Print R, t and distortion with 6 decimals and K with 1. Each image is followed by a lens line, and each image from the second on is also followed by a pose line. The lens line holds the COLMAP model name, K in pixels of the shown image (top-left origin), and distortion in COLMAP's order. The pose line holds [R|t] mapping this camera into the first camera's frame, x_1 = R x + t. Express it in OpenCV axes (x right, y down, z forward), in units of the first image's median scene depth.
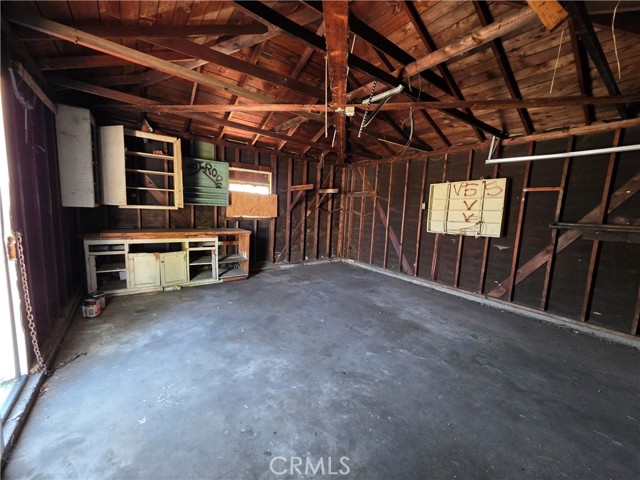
lens RADIAL K [[254.6, 0, 318.6], [0, 254.6, 240.5], [0, 0, 1]] dist [0.002887, 0.000224]
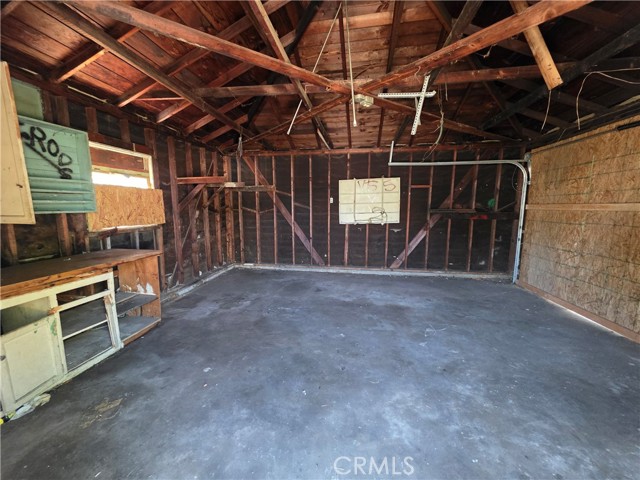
lens RADIAL K [[254.6, 0, 318.6], [0, 254.6, 240.5], [0, 0, 1]] dist [0.002887, 0.000224]
pose [[0.713273, -0.141585, 0.686437, -0.457840], [0.118682, 0.989639, 0.080802, -0.070831], [-0.690765, 0.023833, 0.722686, 0.307617]]
